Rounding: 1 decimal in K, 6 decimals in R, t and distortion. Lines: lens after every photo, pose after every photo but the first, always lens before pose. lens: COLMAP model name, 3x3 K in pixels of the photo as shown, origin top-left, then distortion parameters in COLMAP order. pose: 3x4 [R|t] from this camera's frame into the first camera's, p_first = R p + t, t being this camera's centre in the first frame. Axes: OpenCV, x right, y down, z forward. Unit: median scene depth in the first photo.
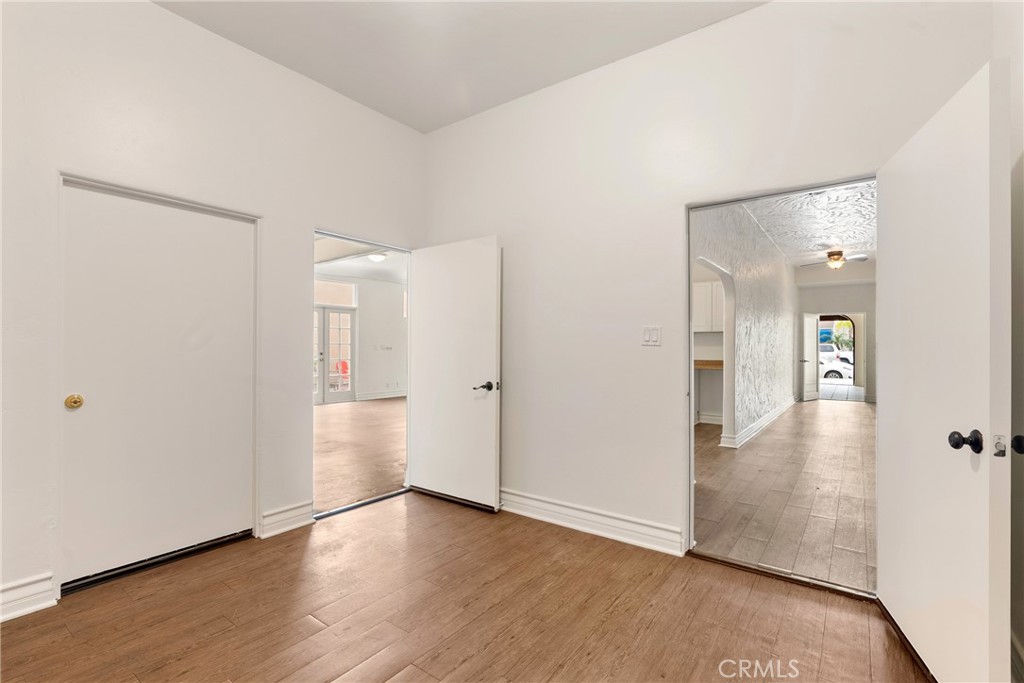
lens RADIAL K [[457.3, 0, 522.1], [0, 457.3, 347.5], [0, 0, 1]] dist [-0.001050, 0.000134]
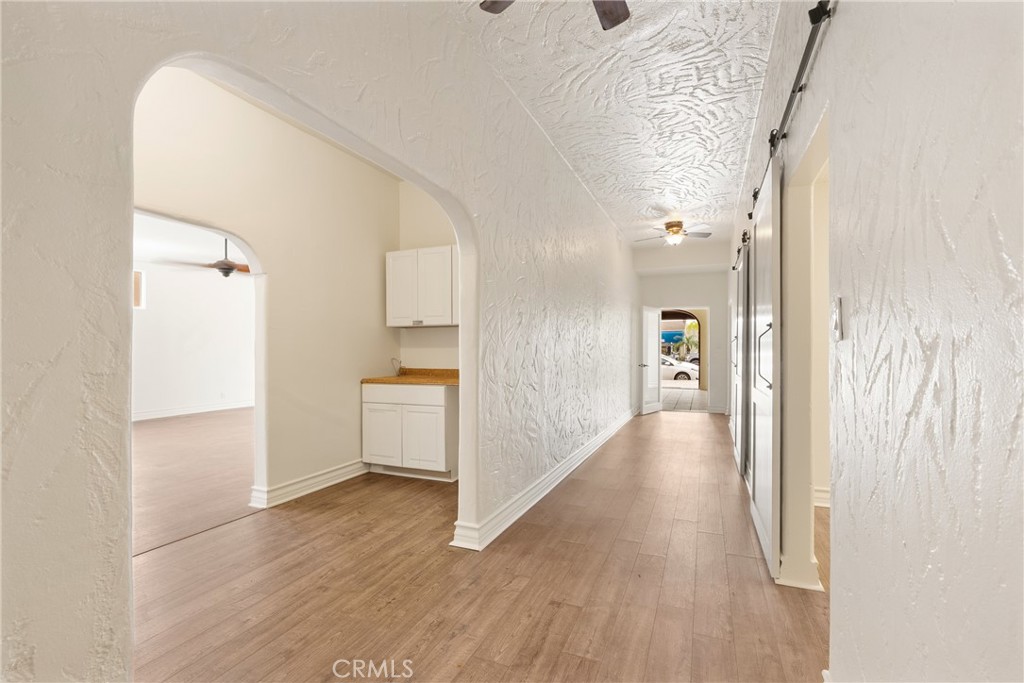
lens RADIAL K [[468.0, 0, 504.7], [0, 468.0, 357.4], [0, 0, 1]] dist [-0.006290, -0.000304]
pose [[0.974318, -0.007021, 0.225067, 0.188058], [0.002991, 0.999829, 0.018243, -0.000856], [-0.225157, -0.017101, 0.974172, 0.244020]]
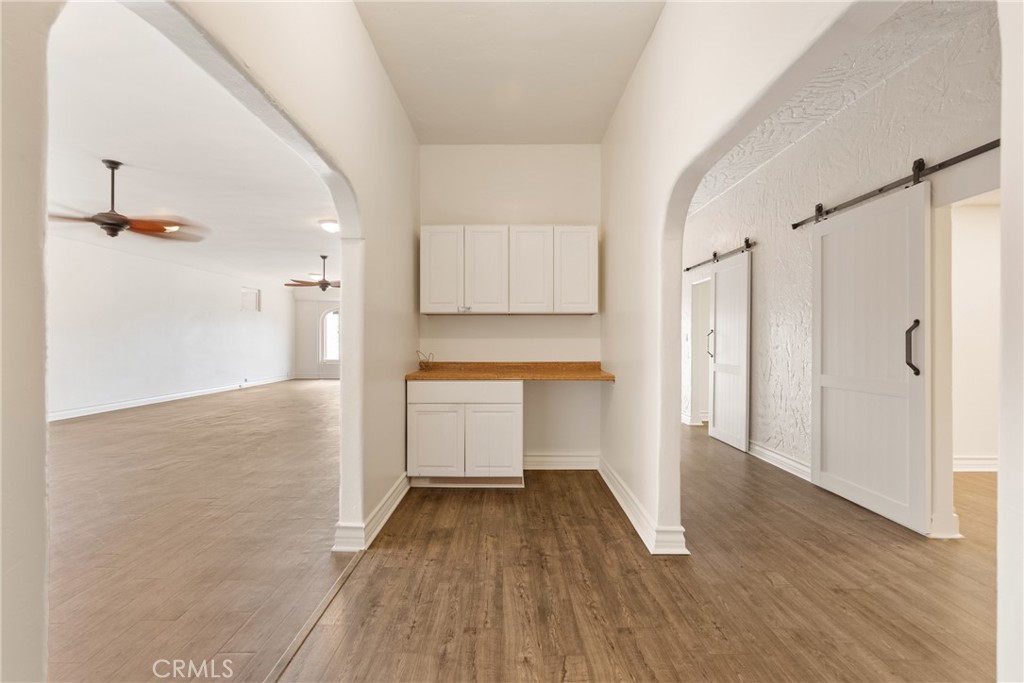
lens RADIAL K [[471.5, 0, 515.5], [0, 471.5, 342.5], [0, 0, 1]] dist [-0.002949, 0.000638]
pose [[0.811080, -0.000914, 0.584934, 0.023088], [-0.001492, 0.999992, 0.003630, -0.000155], [-0.584933, -0.003817, 0.811072, 0.347214]]
